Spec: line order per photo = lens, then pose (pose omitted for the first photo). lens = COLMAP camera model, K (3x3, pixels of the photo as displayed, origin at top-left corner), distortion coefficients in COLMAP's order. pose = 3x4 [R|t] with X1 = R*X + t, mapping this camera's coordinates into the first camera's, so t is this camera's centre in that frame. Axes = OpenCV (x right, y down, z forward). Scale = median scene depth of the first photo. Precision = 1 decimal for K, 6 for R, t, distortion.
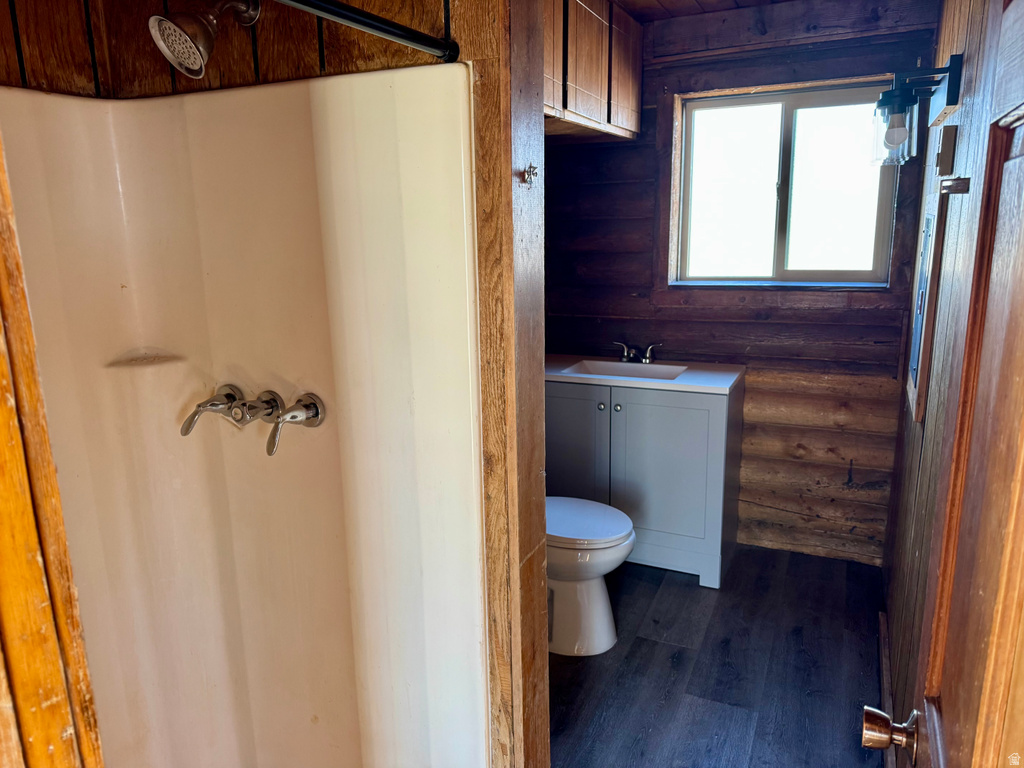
lens RADIAL K [[726.2, 0, 508.1], [0, 726.2, 380.1], [0, 0, 1]] dist [0.034338, -0.024656]
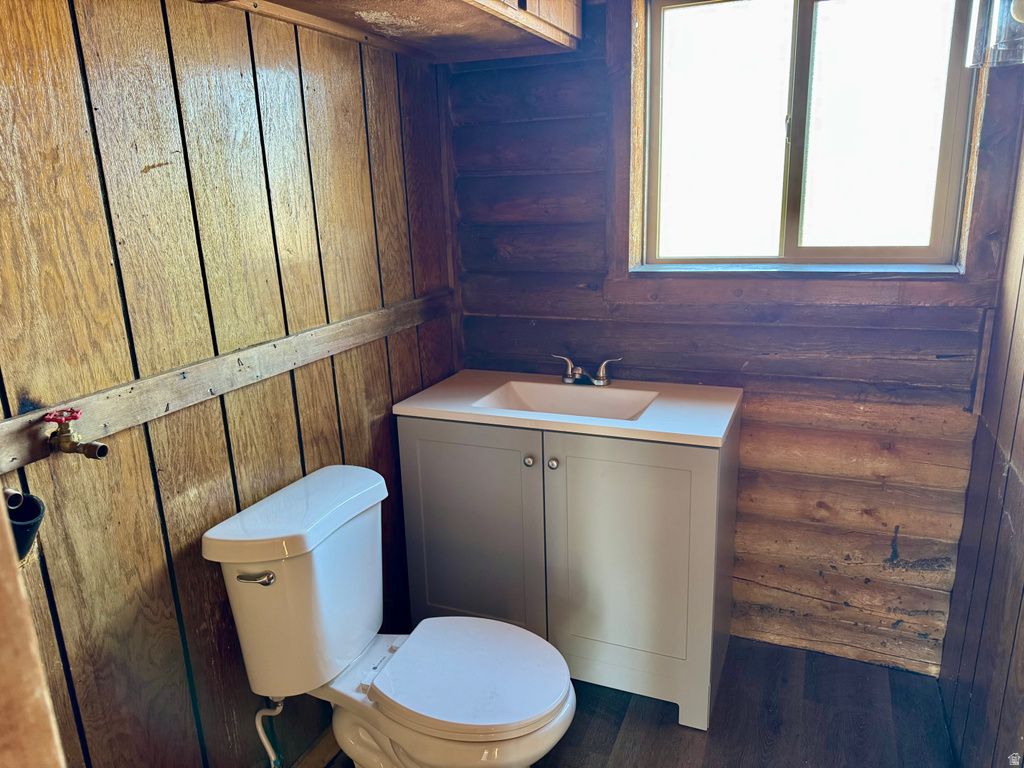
lens RADIAL K [[726.2, 0, 516.6], [0, 726.2, 389.3], [0, 0, 1]] dist [0.034338, -0.024656]
pose [[0.998916, -0.024901, 0.039341, 0.088660], [0.022677, 0.998173, 0.056000, -0.063359], [-0.040663, -0.055047, 0.997655, 0.330922]]
